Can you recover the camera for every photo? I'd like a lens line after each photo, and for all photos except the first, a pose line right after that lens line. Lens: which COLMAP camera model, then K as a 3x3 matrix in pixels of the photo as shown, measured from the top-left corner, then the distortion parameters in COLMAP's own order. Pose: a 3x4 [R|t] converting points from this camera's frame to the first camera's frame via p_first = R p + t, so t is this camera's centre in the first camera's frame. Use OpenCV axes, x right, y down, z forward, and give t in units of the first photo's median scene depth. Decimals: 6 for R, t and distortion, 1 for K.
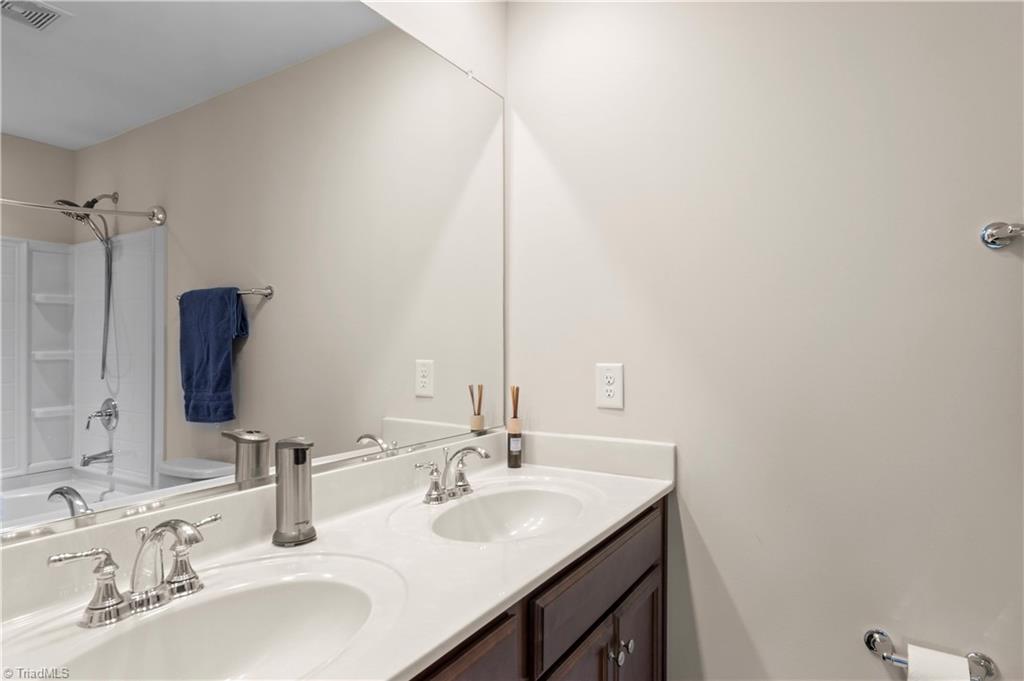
lens RADIAL K [[556.2, 0, 536.4], [0, 556.2, 349.1], [0, 0, 1]] dist [-0.001076, 0.000521]
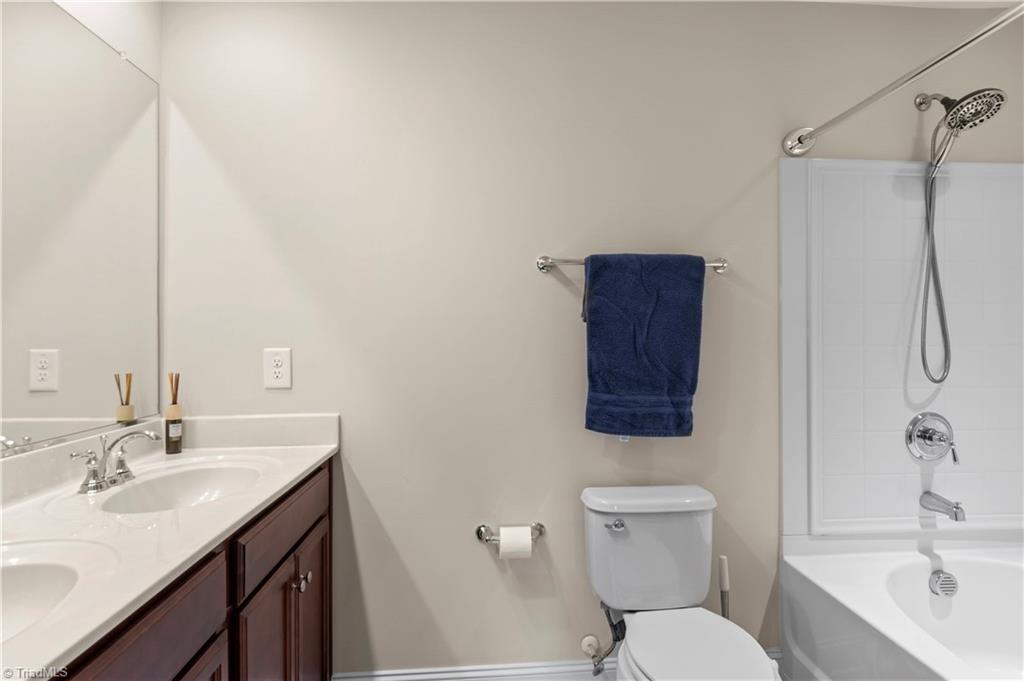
lens RADIAL K [[542.2, 0, 532.8], [0, 542.2, 335.0], [0, 0, 1]] dist [-0.001913, -0.000294]
pose [[0.804926, -0.000365, 0.593375, -0.116343], [0.007440, 0.999927, -0.009478, 0.014528], [-0.593328, 0.012043, 0.804871, -0.211341]]
